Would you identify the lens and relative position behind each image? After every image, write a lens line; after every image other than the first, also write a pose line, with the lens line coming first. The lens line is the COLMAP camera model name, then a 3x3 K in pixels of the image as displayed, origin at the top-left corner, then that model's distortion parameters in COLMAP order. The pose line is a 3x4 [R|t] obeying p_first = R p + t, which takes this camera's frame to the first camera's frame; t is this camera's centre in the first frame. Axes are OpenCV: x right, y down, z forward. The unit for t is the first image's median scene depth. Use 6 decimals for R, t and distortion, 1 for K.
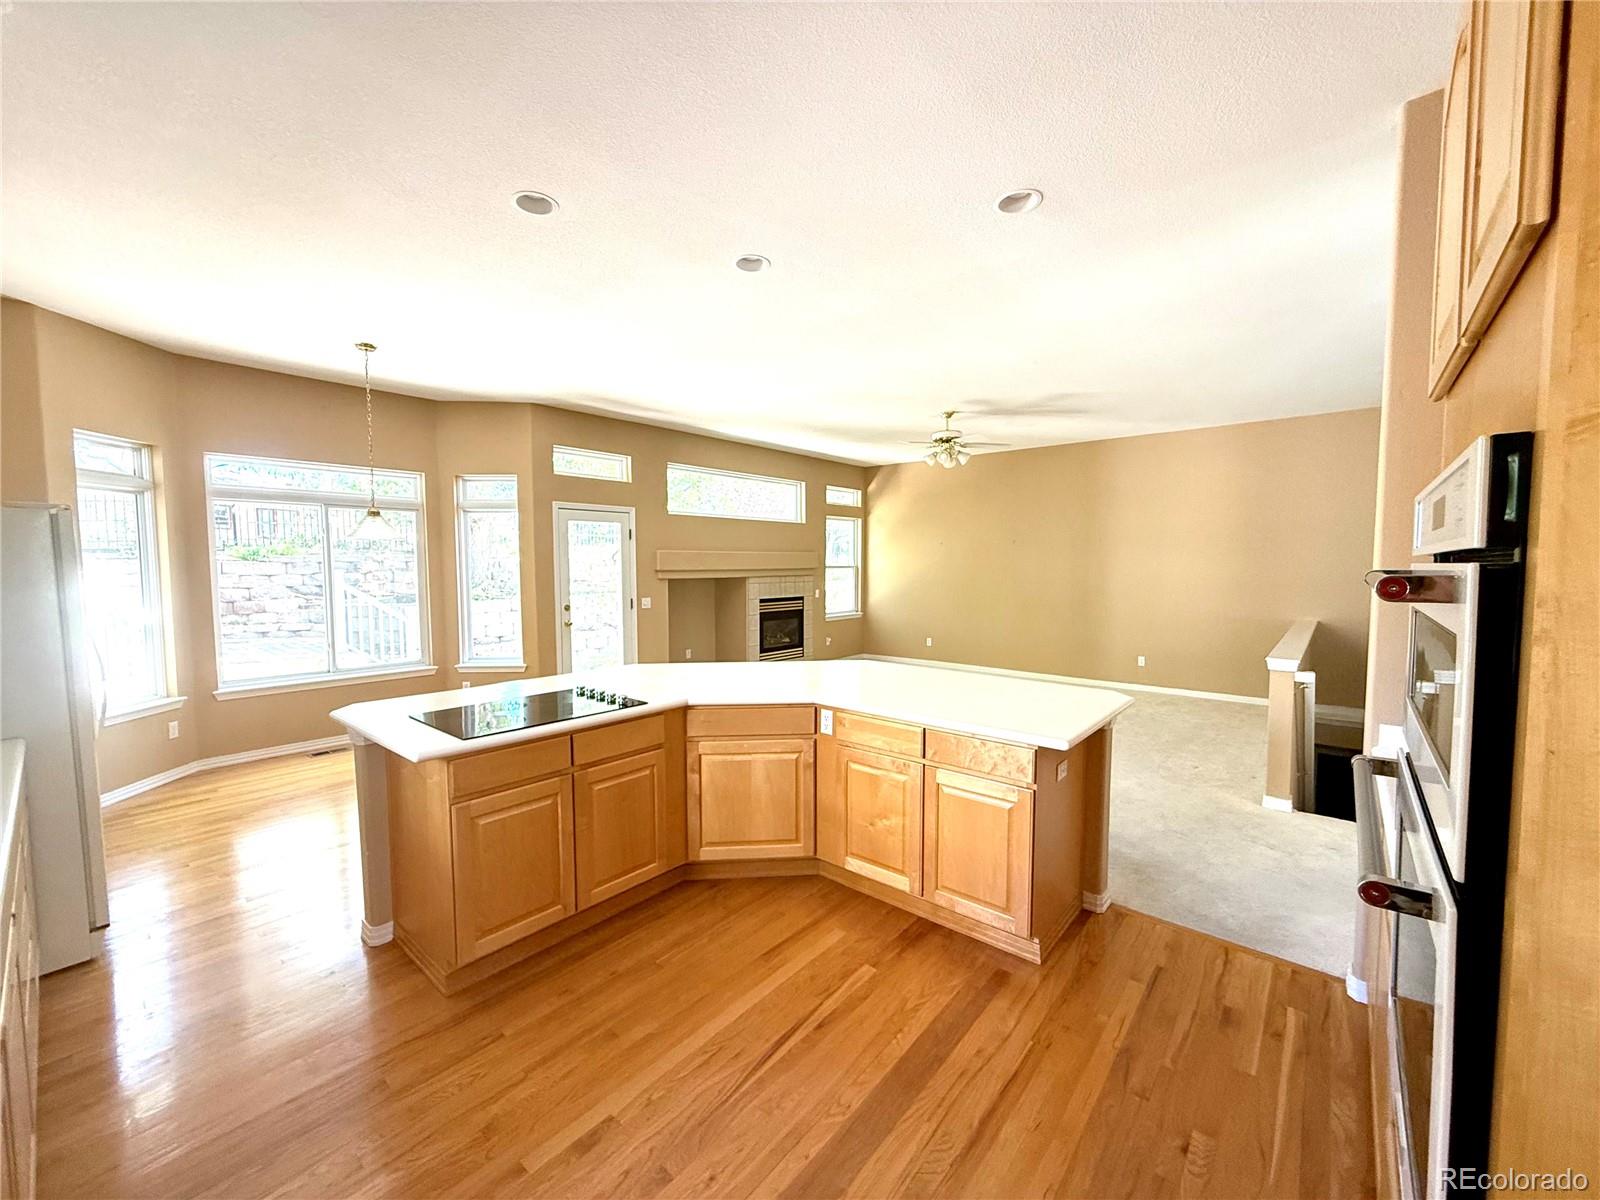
lens RADIAL K [[638.2, 0, 789.0], [0, 638.2, 597.1], [0, 0, 1]] dist [-0.002069, -0.000178]
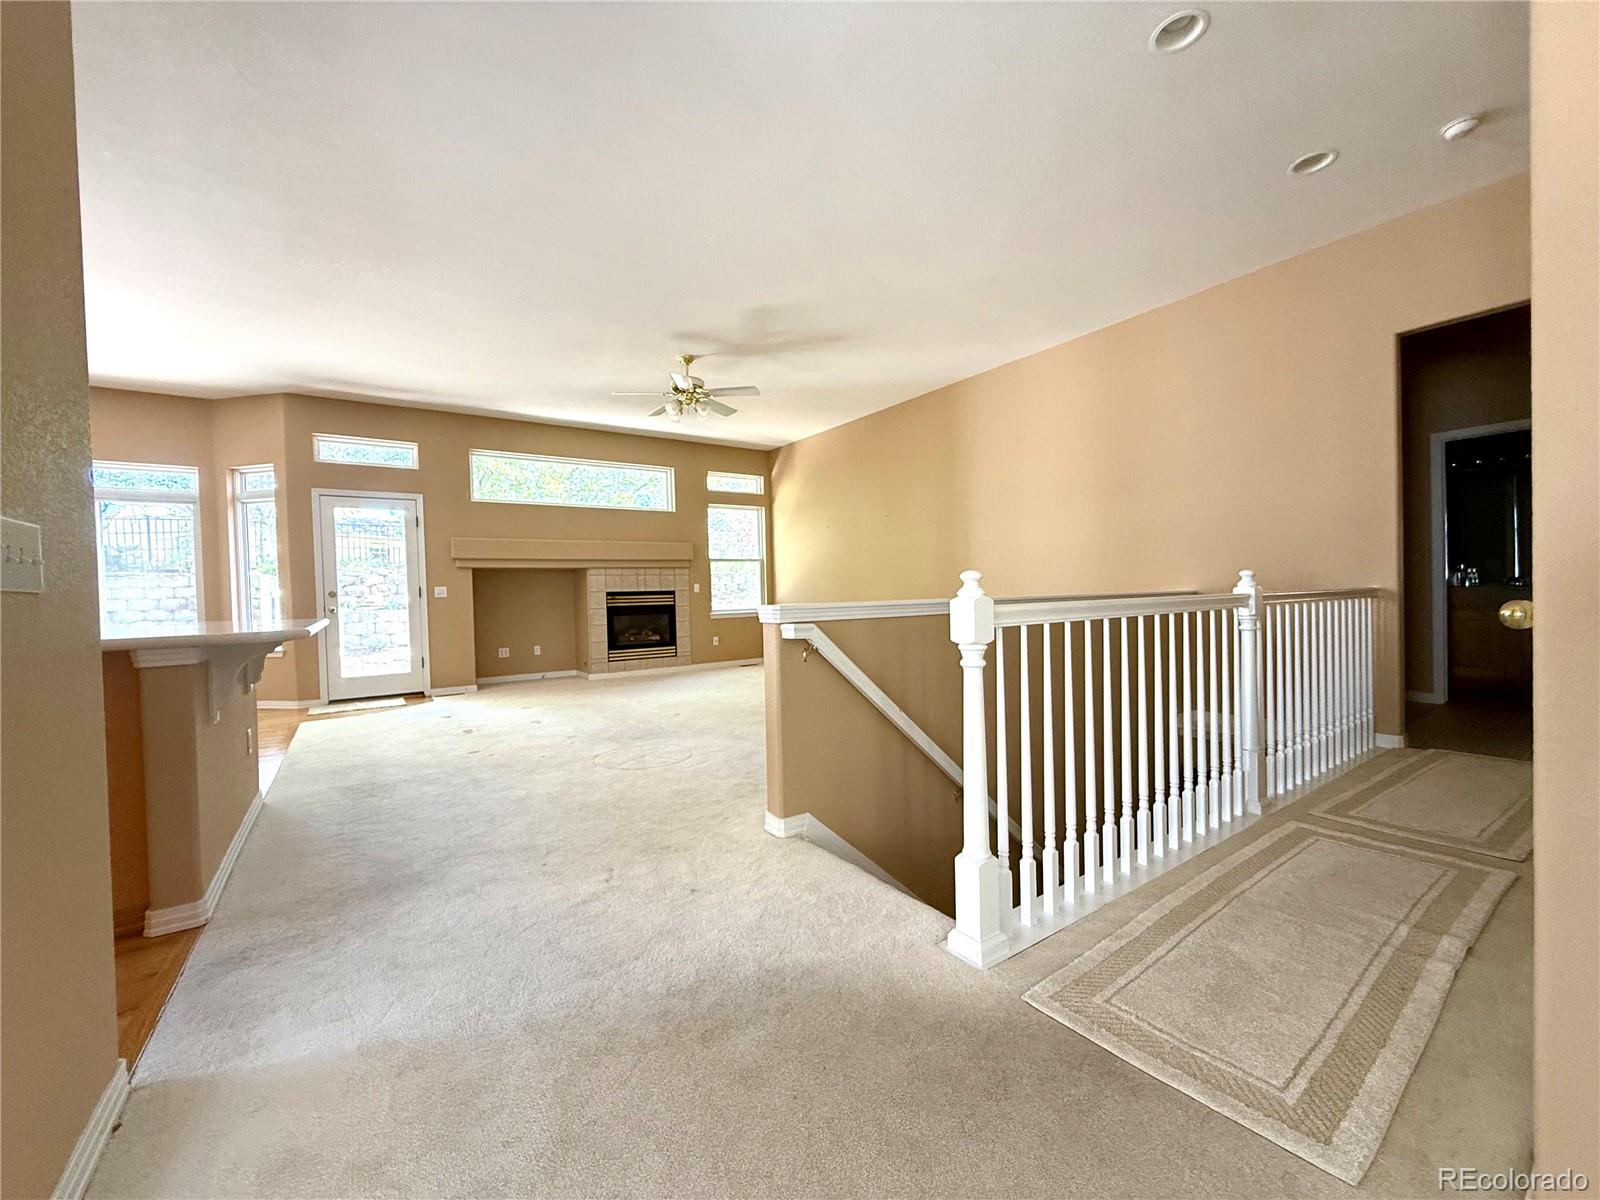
lens RADIAL K [[638.2, 0, 799.0], [0, 638.2, 606.0], [0, 0, 1]] dist [-0.002069, -0.000178]
pose [[0.967093, -0.018234, -0.253768, 0.464942], [0.010353, 0.999423, -0.032355, 0.056860], [0.254211, 0.028663, 0.966724, 0.167266]]
